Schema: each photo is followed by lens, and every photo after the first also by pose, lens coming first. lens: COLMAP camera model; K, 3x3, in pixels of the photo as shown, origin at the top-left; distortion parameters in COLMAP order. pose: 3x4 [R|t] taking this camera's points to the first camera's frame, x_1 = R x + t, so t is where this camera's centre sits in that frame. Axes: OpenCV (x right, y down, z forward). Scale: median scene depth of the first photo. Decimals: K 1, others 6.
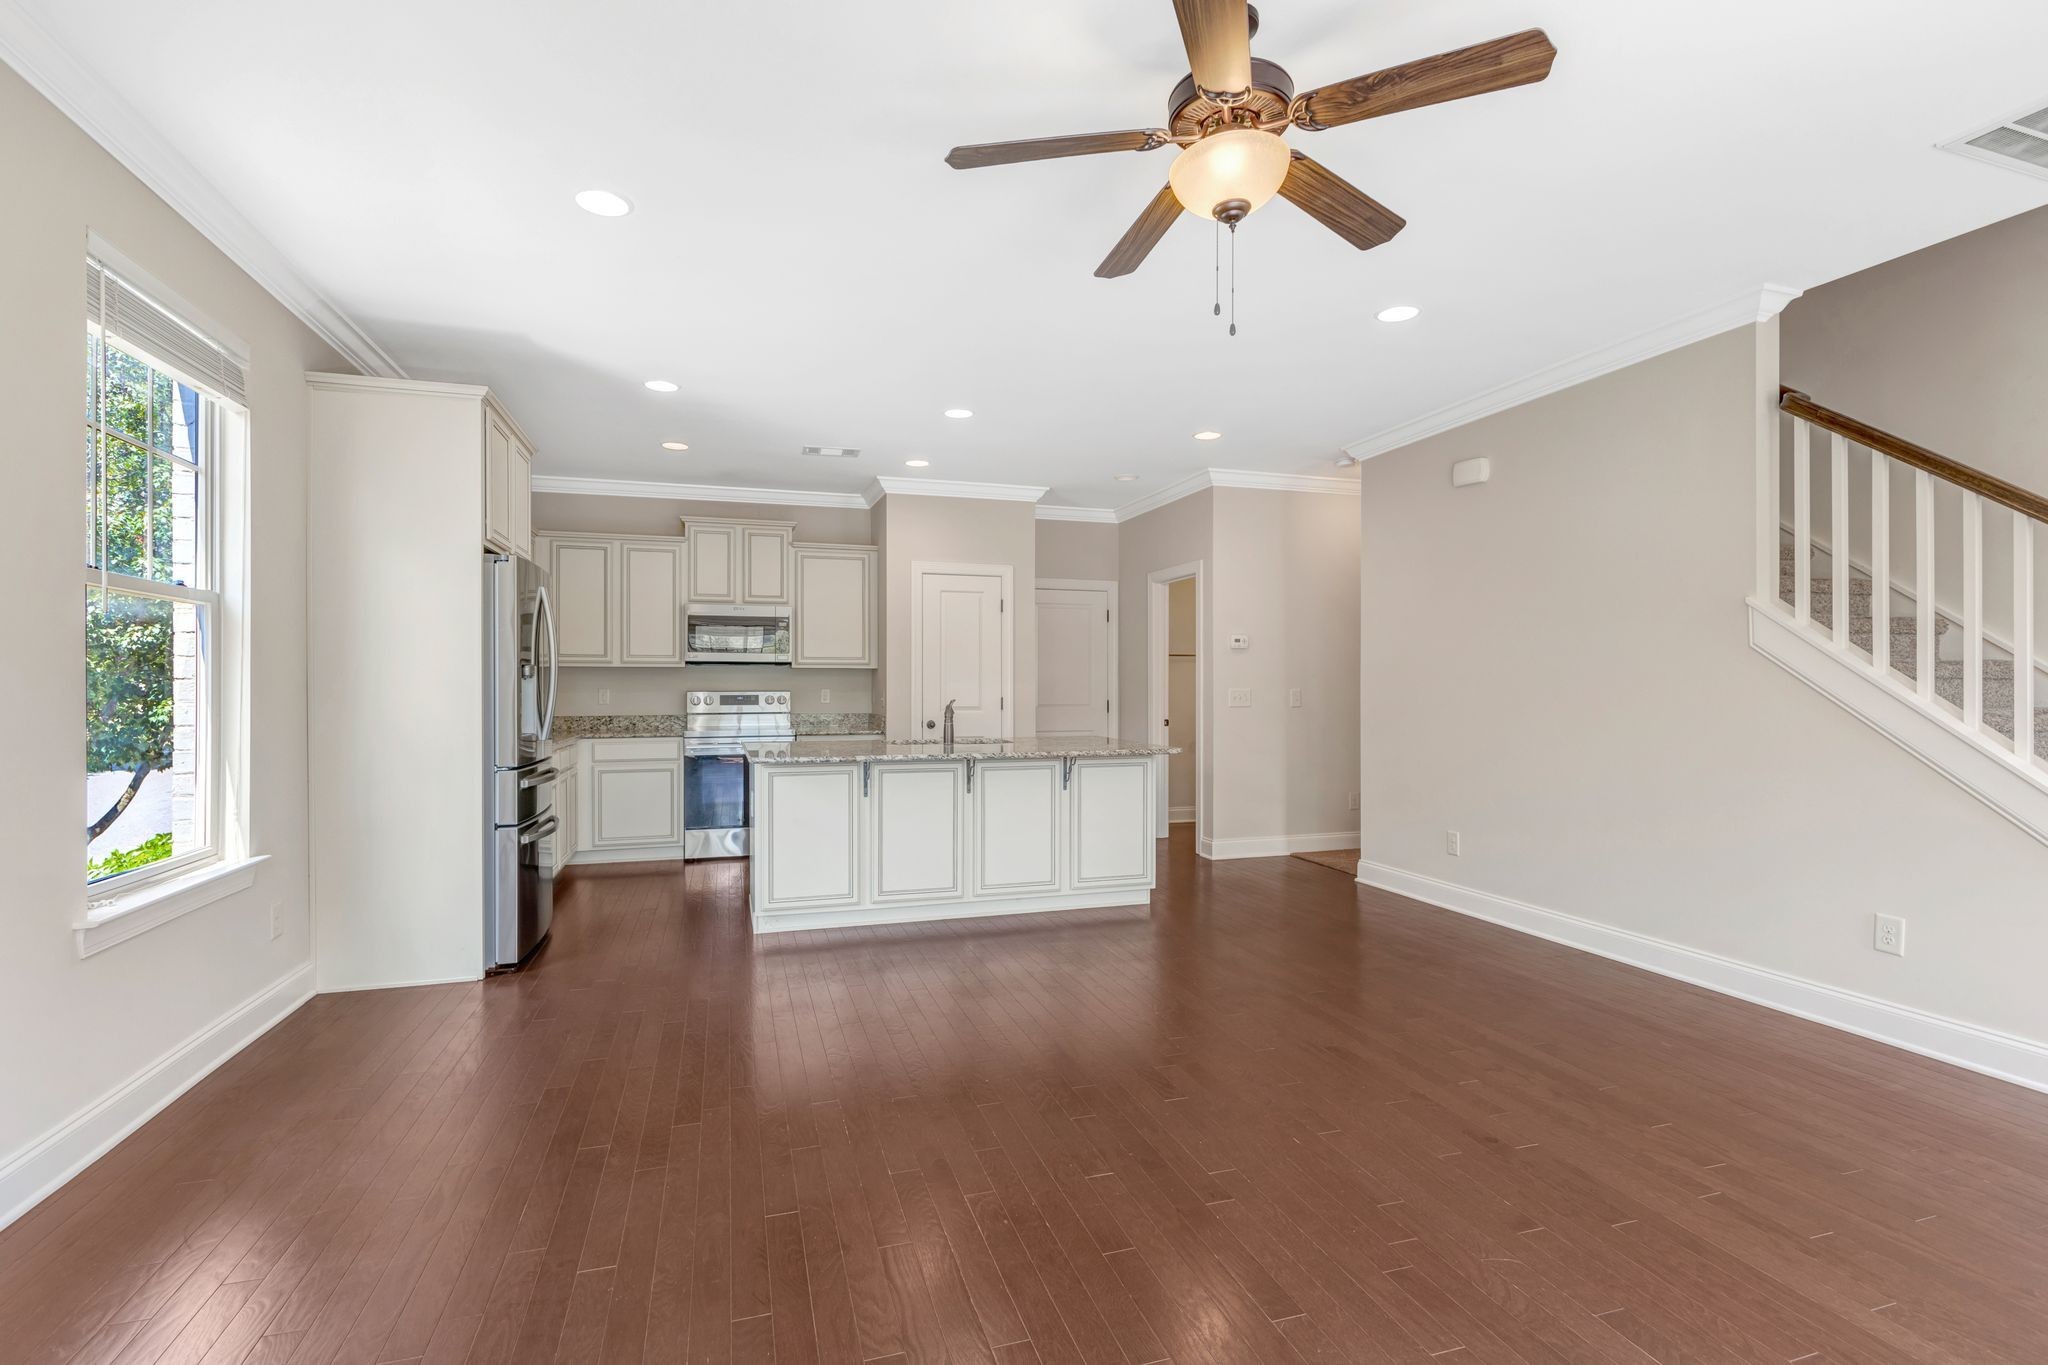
lens RADIAL K [[966.3, 0, 1016.0], [0, 966.3, 678.9], [0, 0, 1]] dist [-0.001612, -0.000118]
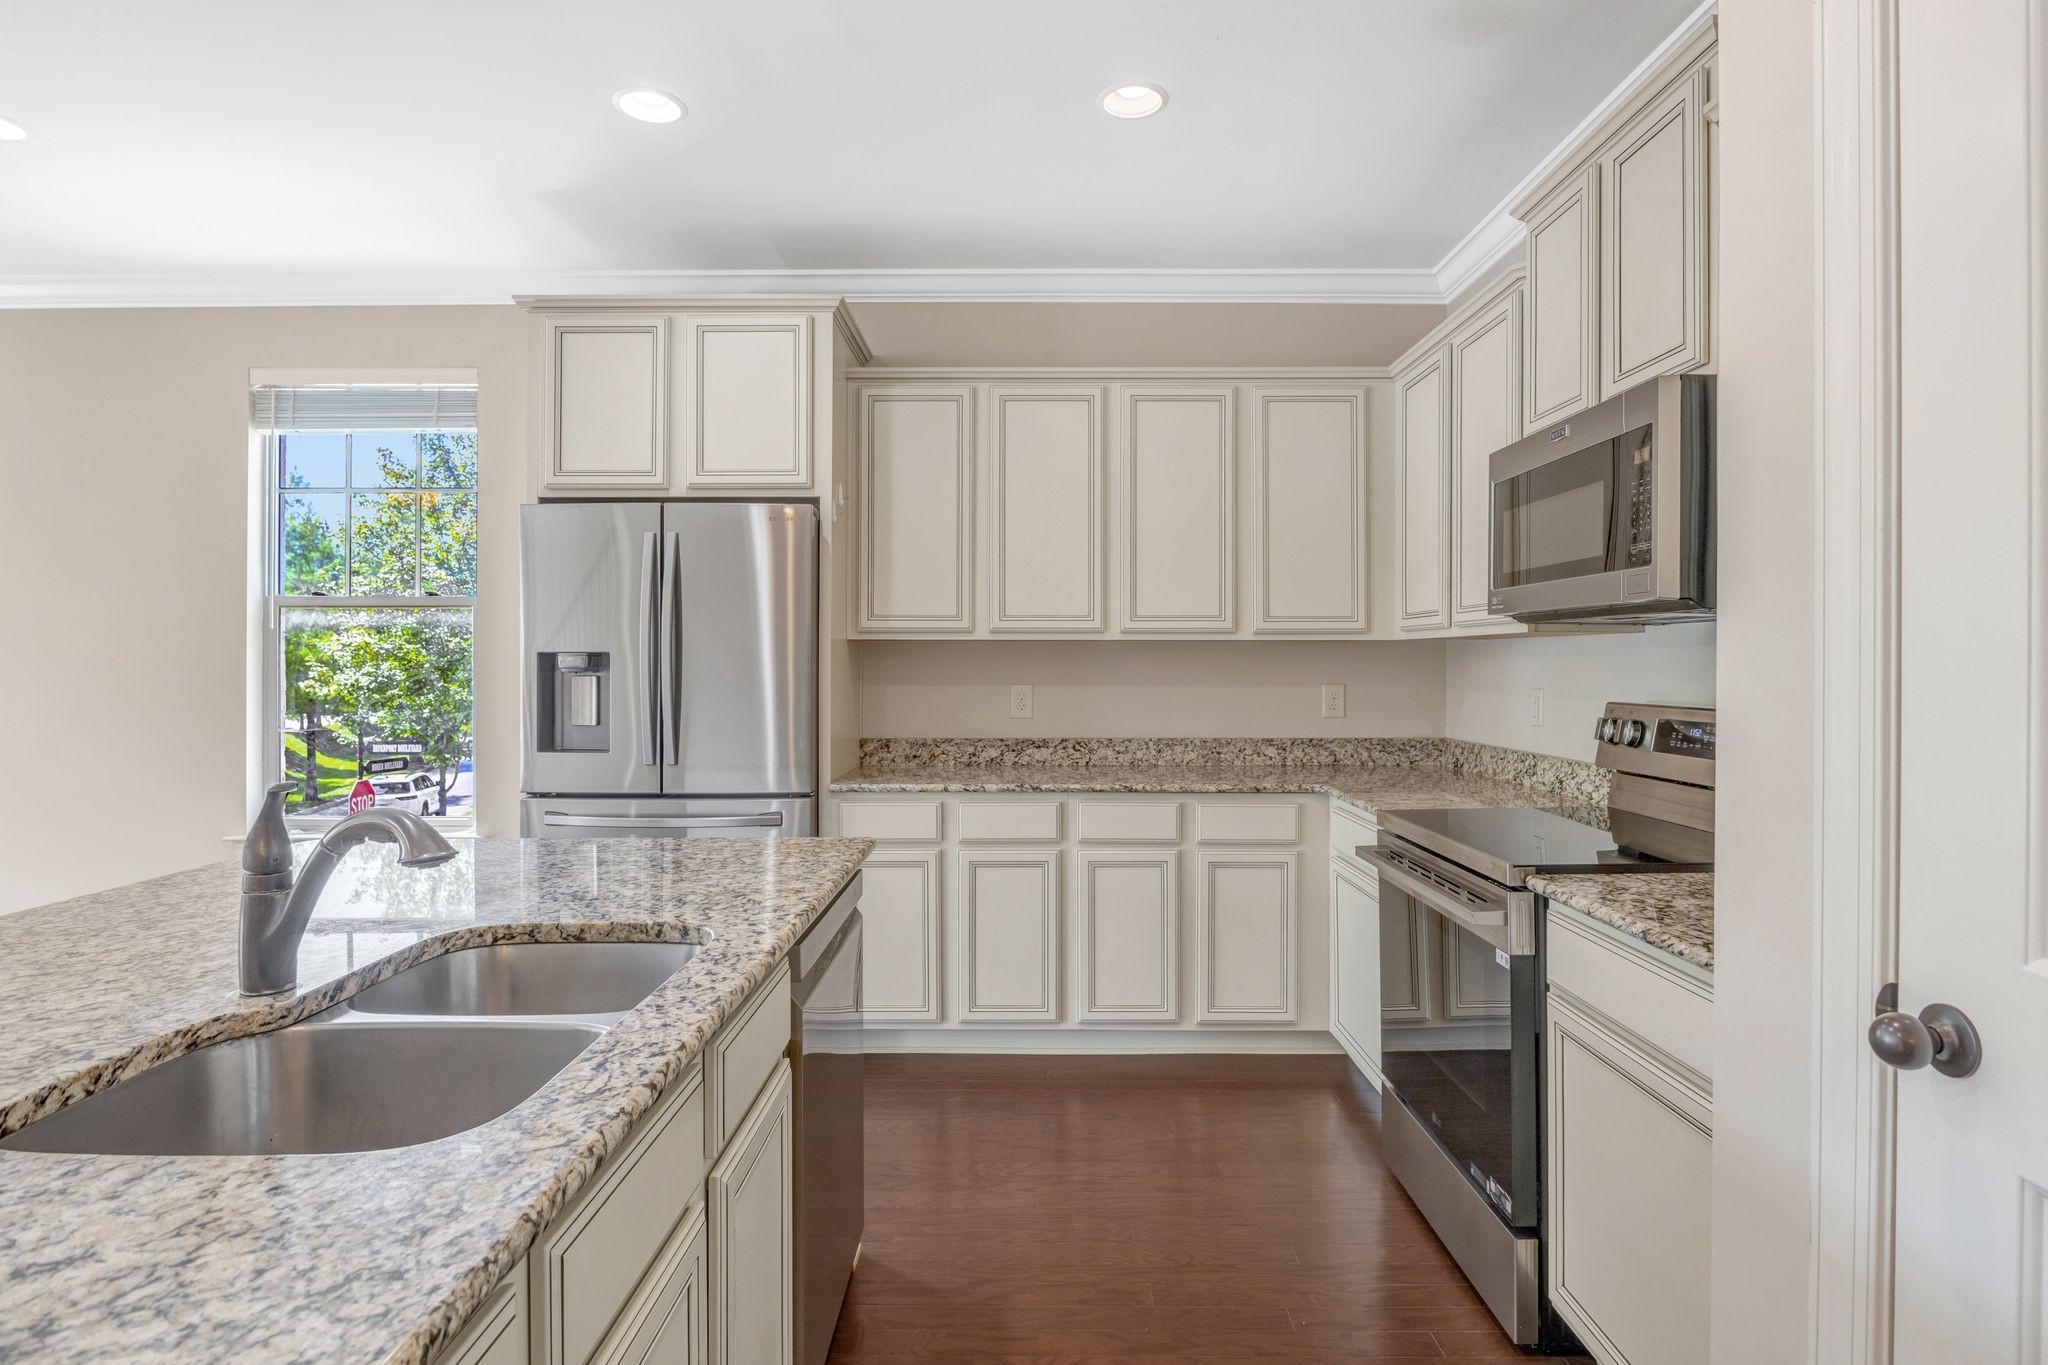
lens RADIAL K [[1058.2, 0, 1026.0], [0, 1058.2, 664.4], [0, 0, 1]] dist [-0.004607, -0.001259]
pose [[-0.302390, 0.002623, -0.953181, 0.078785], [0.000414, 0.999996, 0.002621, -0.001823], [0.953184, 0.000398, -0.302390, 0.926583]]
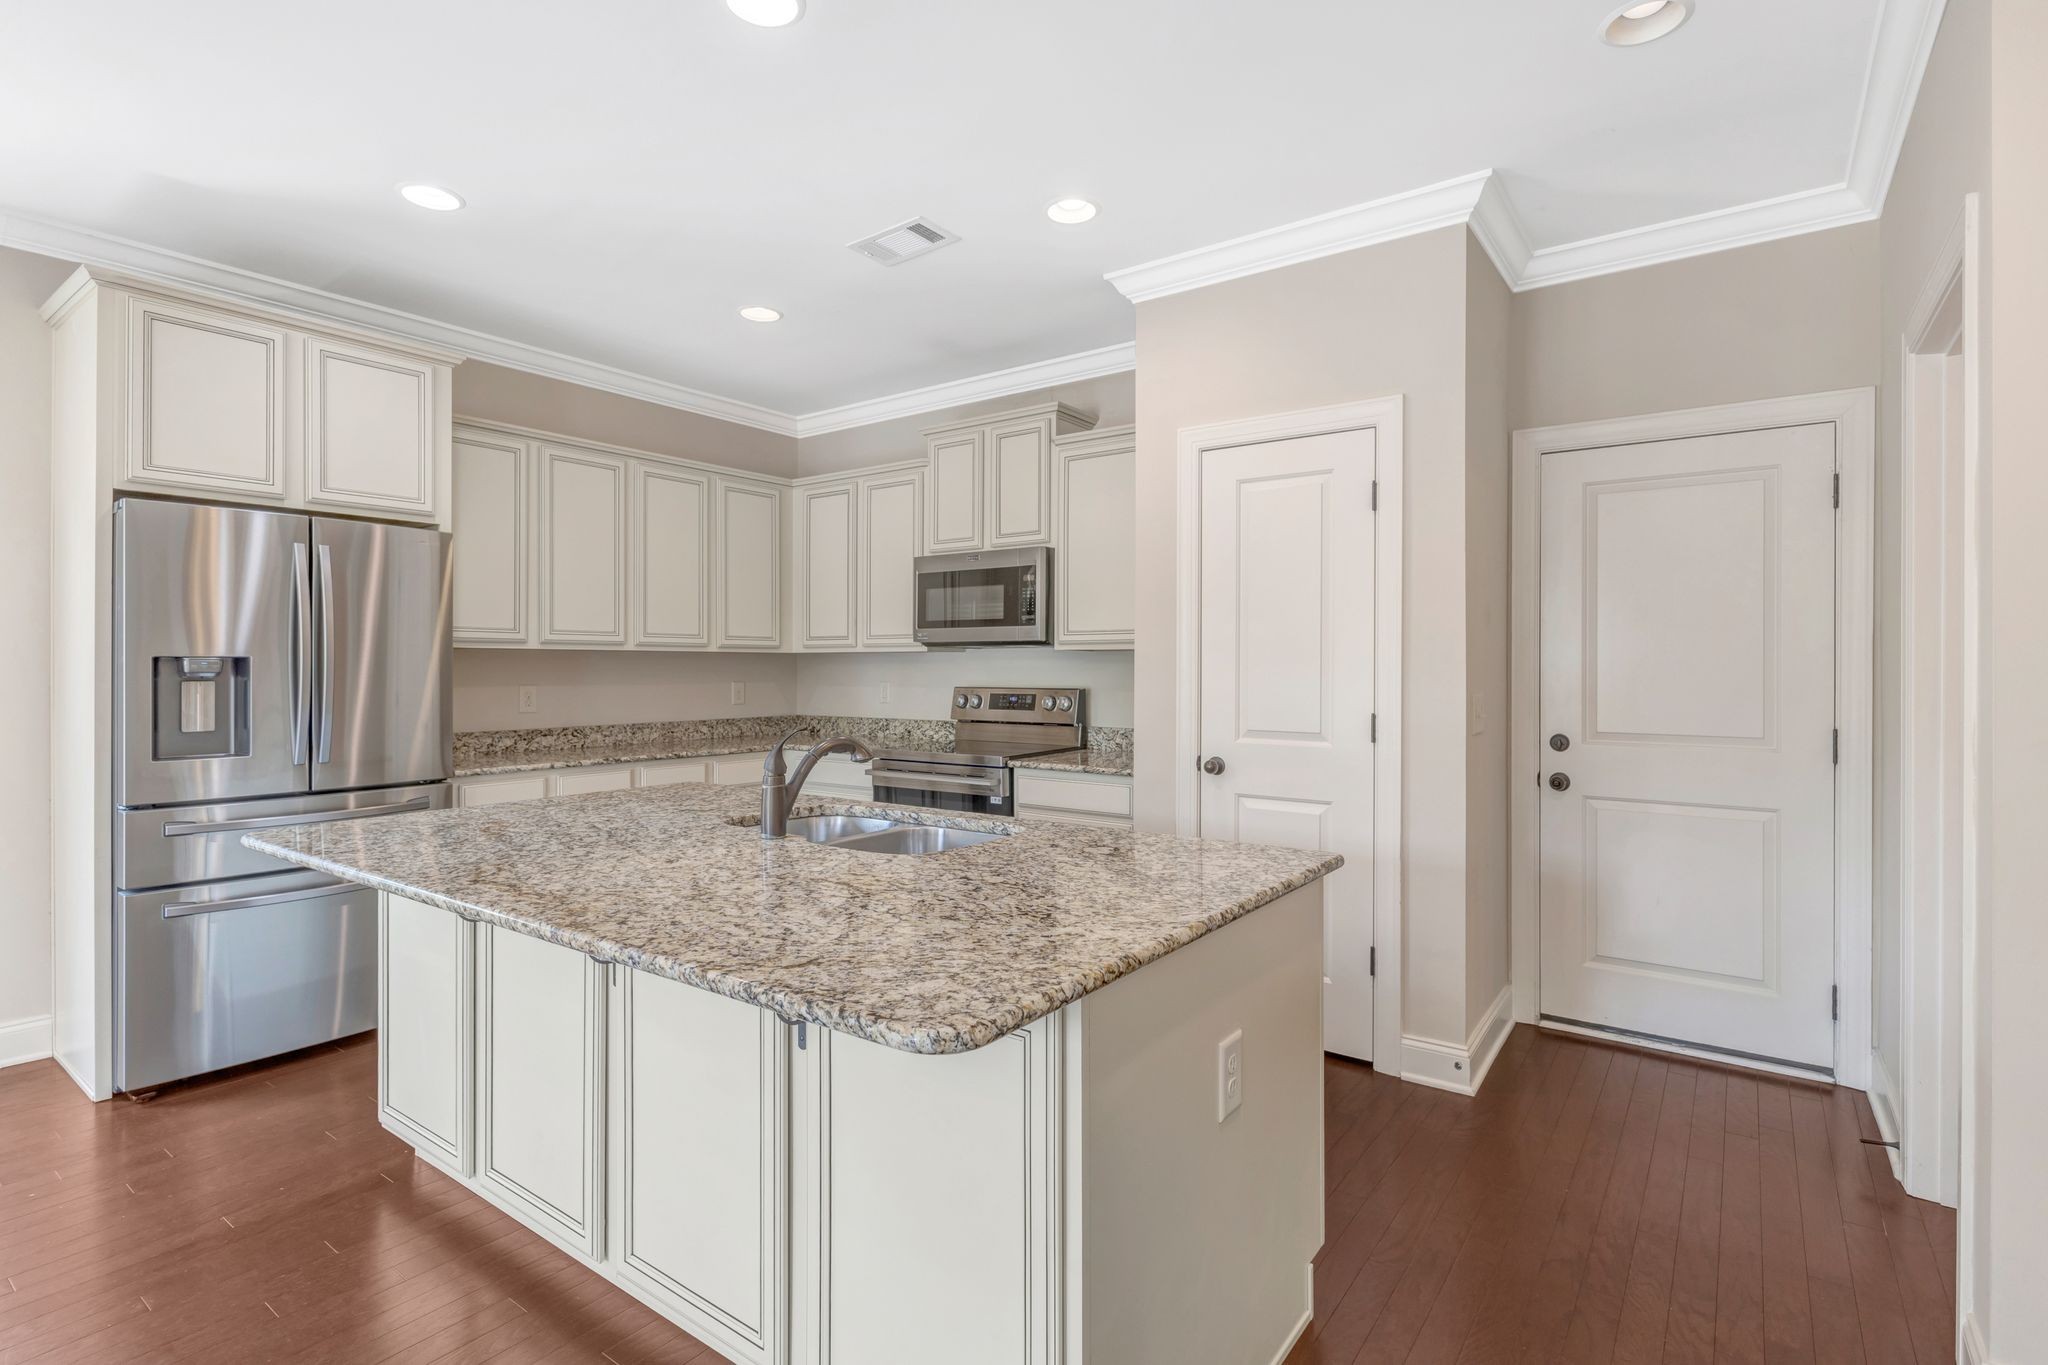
lens RADIAL K [[966.3, 0, 1024.0], [0, 966.3, 677.0], [0, 0, 1]] dist [-0.001612, -0.000118]
pose [[0.595265, 0.008386, -0.803486, 0.237547], [0.000386, 0.999942, 0.010722, -0.001653], [0.803529, -0.006693, 0.595228, 0.642627]]
